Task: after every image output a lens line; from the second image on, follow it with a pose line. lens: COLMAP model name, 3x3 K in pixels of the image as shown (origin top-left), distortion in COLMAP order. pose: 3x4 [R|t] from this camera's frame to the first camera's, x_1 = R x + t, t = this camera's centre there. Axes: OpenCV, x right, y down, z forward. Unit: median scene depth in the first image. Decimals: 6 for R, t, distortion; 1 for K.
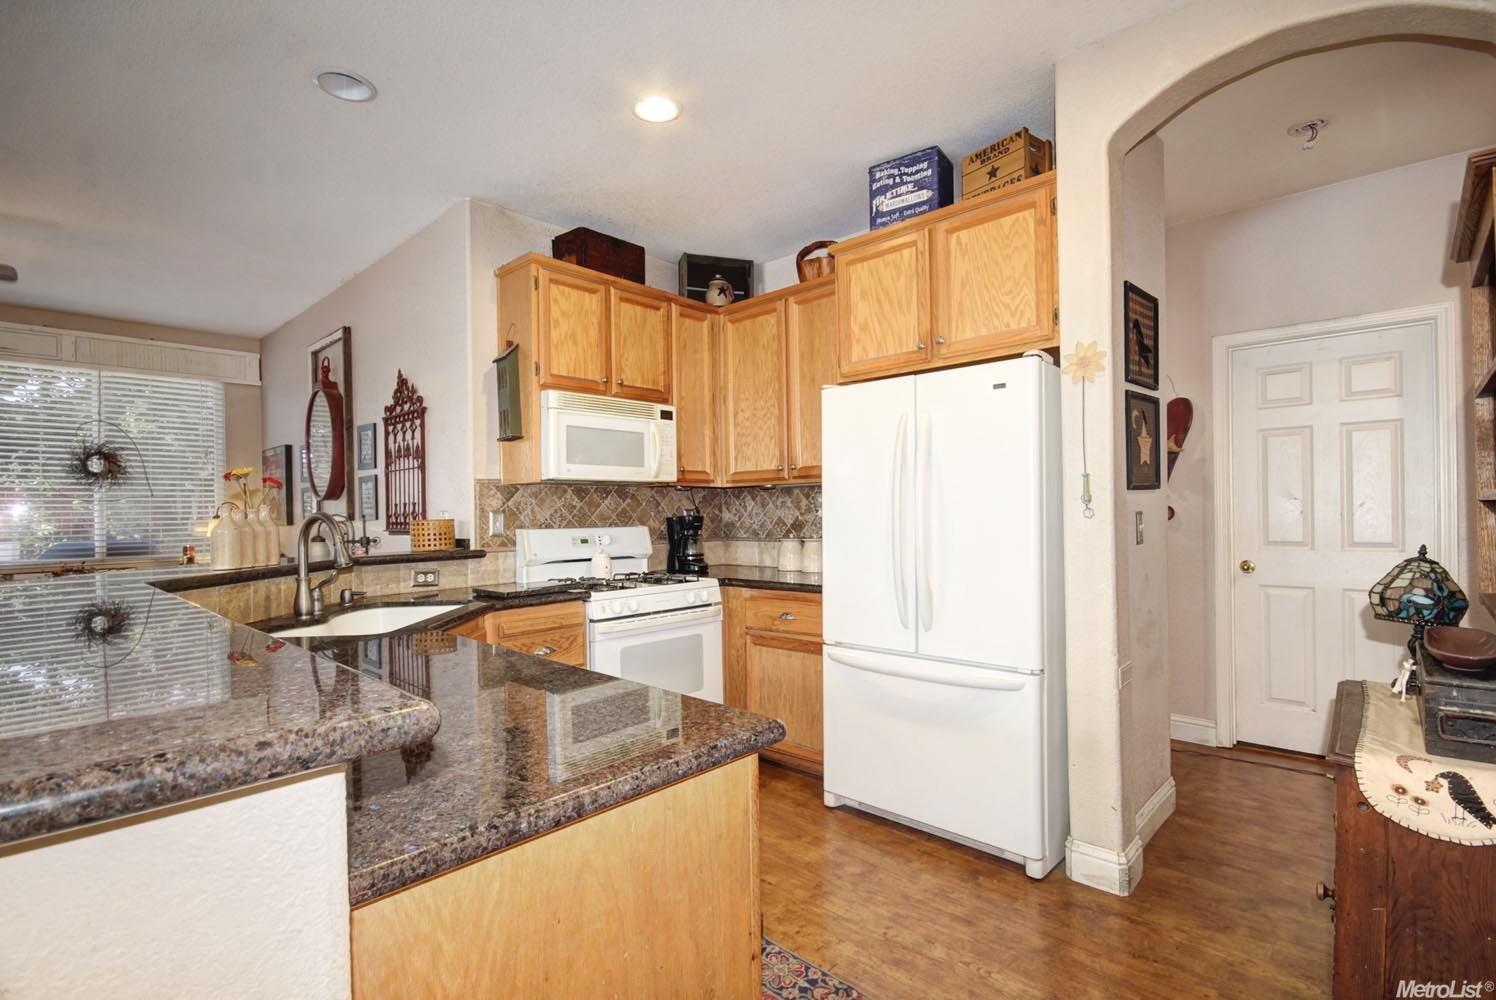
lens RADIAL K [[709.4, 0, 740.5], [0, 709.4, 505.8], [0, 0, 1]] dist [0.008957, -0.009484]
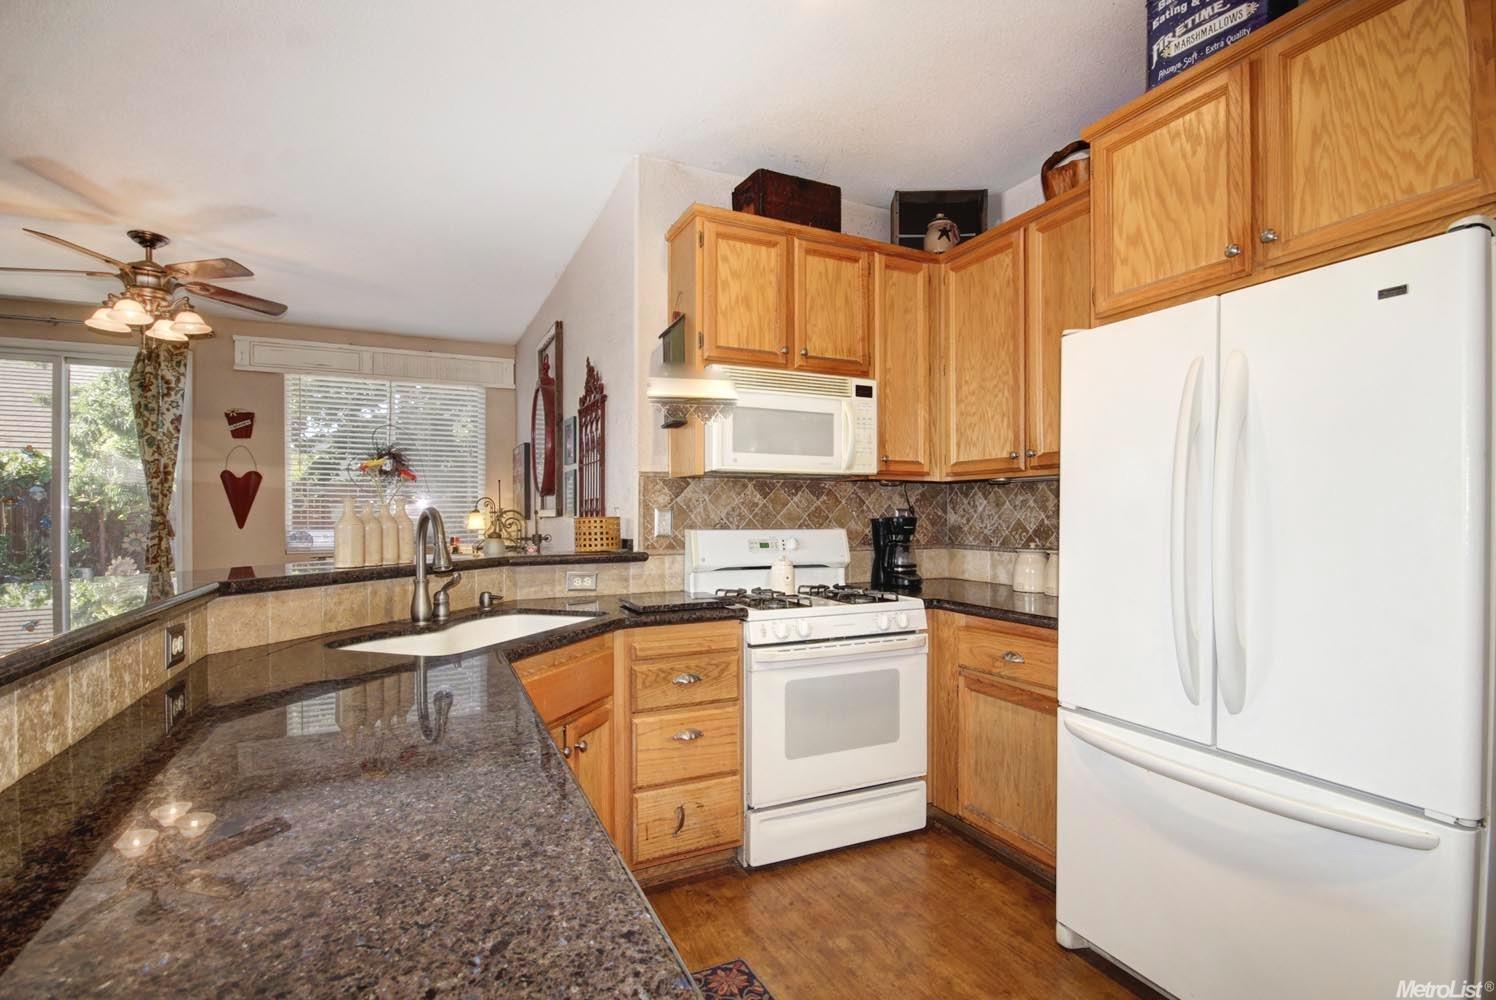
lens RADIAL K [[709.4, 0, 752.5], [0, 709.4, 512.6], [0, 0, 1]] dist [0.008957, -0.009484]
pose [[0.936057, 0.013450, -0.351591, 0.068769], [-0.009704, 0.999876, 0.012416, 0.000650], [0.351714, -0.008210, 0.936071, 0.222407]]
